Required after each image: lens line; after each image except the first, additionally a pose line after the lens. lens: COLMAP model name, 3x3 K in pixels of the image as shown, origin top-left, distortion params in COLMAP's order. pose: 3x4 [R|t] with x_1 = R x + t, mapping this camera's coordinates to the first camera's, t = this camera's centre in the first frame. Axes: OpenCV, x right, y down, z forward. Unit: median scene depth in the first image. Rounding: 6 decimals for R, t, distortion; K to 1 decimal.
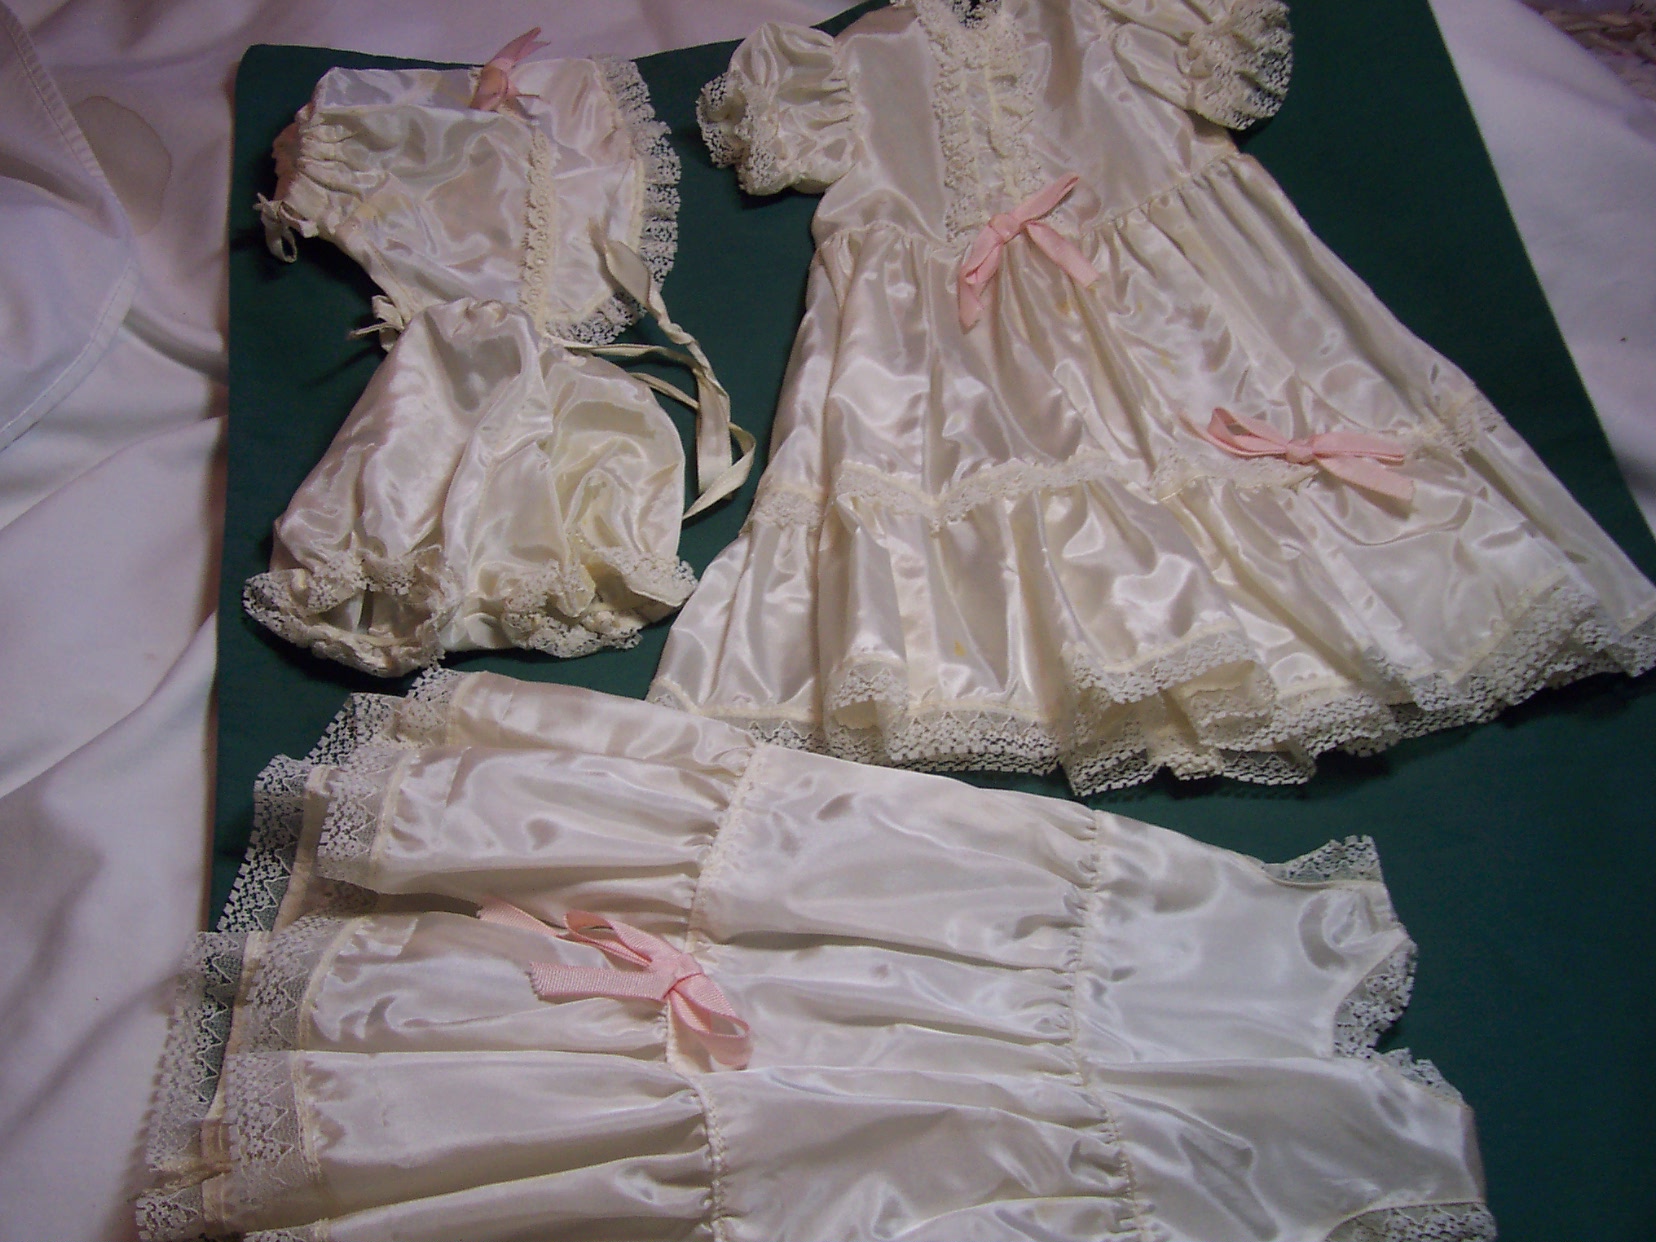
lens RADIAL K [[1796.1, 0, 863.5], [0, 1796.1, 614.8], [0, 0, 1]] dist [-0.186597, 0.161283]
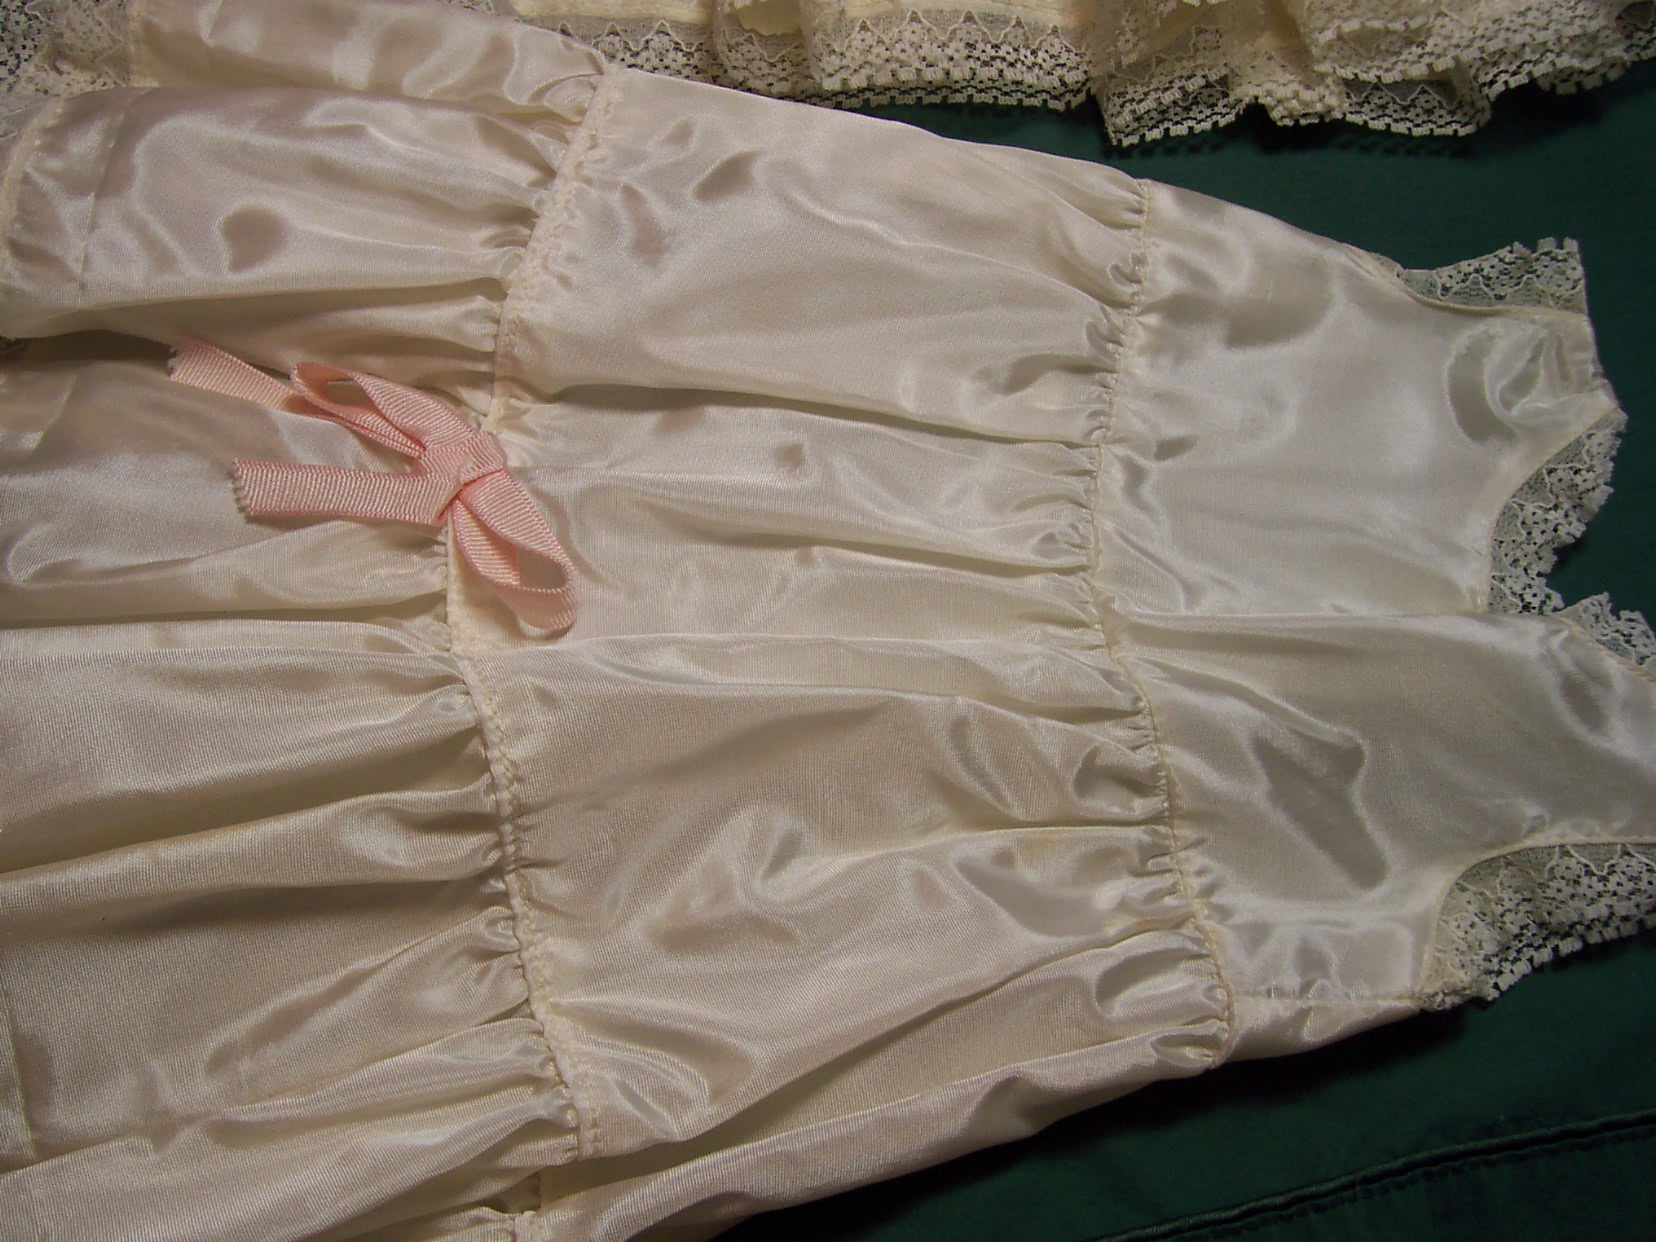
lens RADIAL K [[1796.1, 0, 863.5], [0, 1796.1, 614.8], [0, 0, 1]] dist [-0.186597, 0.161283]
pose [[0.999909, 0.006070, -0.012067, 0.040209], [-0.000339, 0.904354, 0.426784, -0.018367], [0.013503, -0.426741, 0.904273, 0.377161]]
